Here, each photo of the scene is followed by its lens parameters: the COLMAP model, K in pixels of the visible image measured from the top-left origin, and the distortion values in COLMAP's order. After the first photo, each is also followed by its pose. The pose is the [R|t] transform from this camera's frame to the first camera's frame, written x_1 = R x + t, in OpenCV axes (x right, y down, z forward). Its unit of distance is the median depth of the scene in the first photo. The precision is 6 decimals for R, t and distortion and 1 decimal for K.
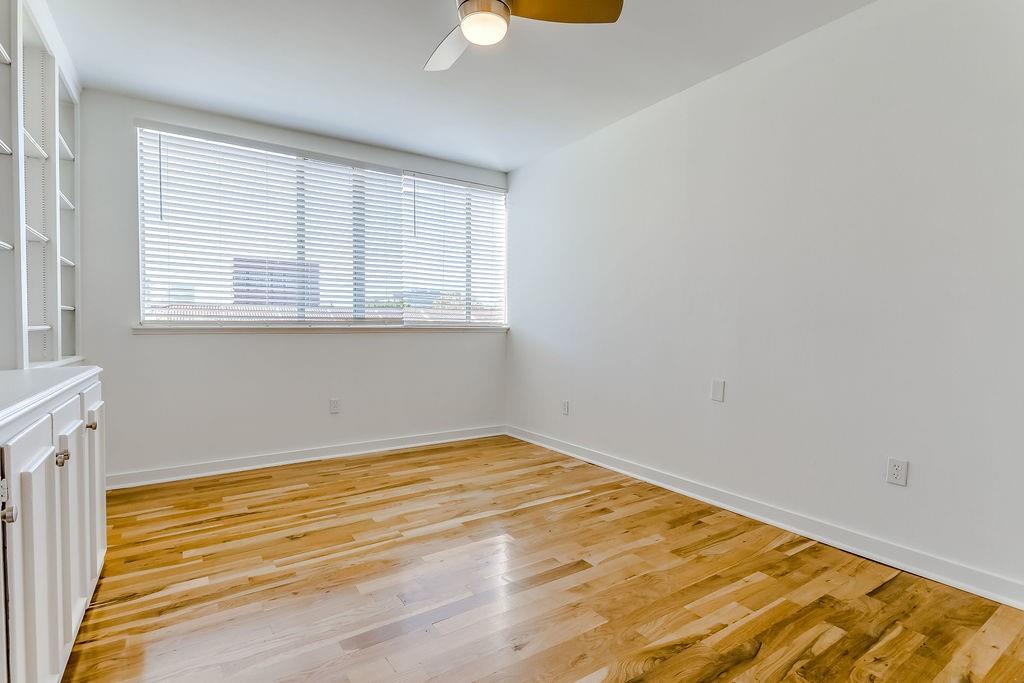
lens RADIAL K [[485.8, 0, 506.9], [0, 485.8, 339.6], [0, 0, 1]] dist [0.010705, -0.006429]
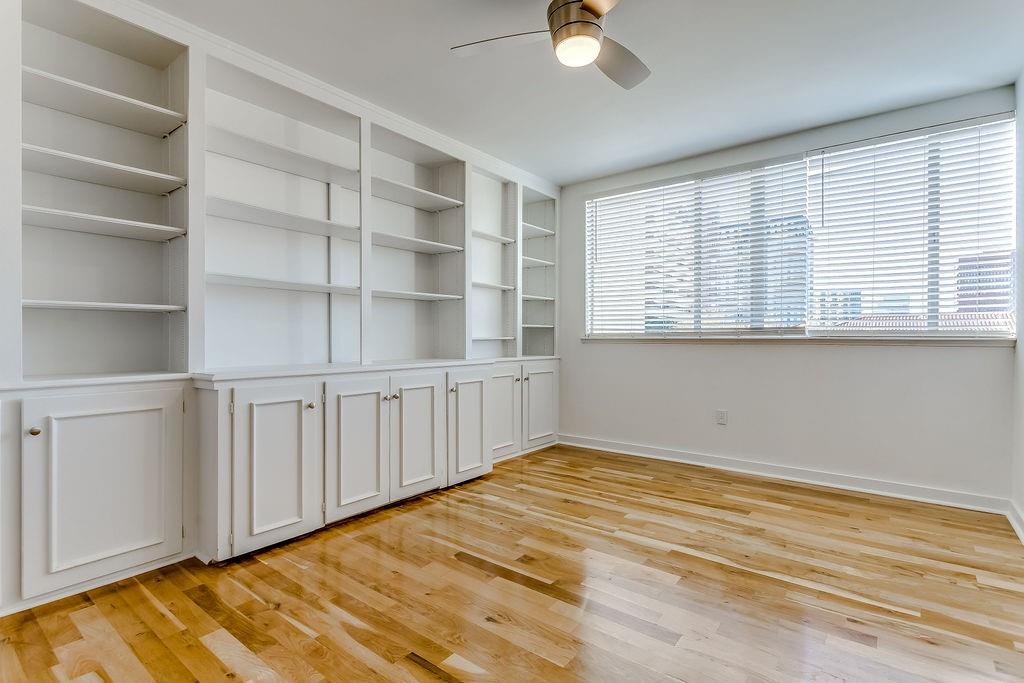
lens RADIAL K [[485.8, 0, 516.6], [0, 485.8, 343.0], [0, 0, 1]] dist [0.010705, -0.006429]
pose [[0.335484, 0.008499, -0.942007, 0.570638], [-0.025974, 0.999663, -0.000232, -0.005176], [0.941688, 0.024546, 0.335592, 0.342924]]
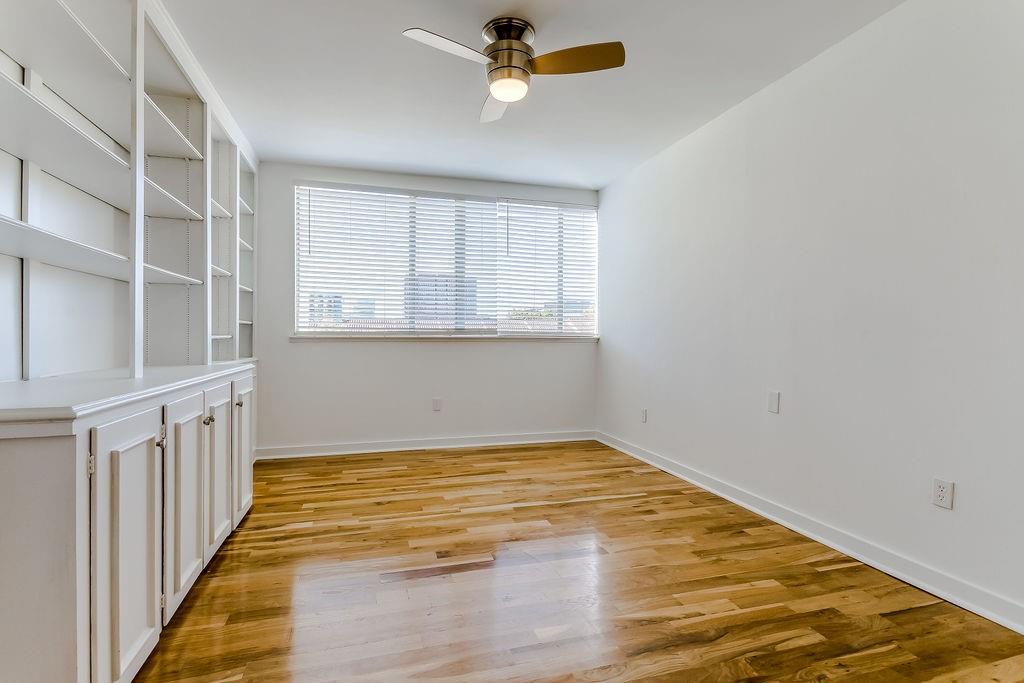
lens RADIAL K [[485.8, 0, 509.8], [0, 485.8, 341.4], [0, 0, 1]] dist [0.010705, -0.006429]
pose [[0.956655, 0.004334, -0.291191, 0.196174], [-0.009563, 0.999818, -0.016536, 0.004035], [0.291066, 0.018604, 0.956522, -0.089653]]
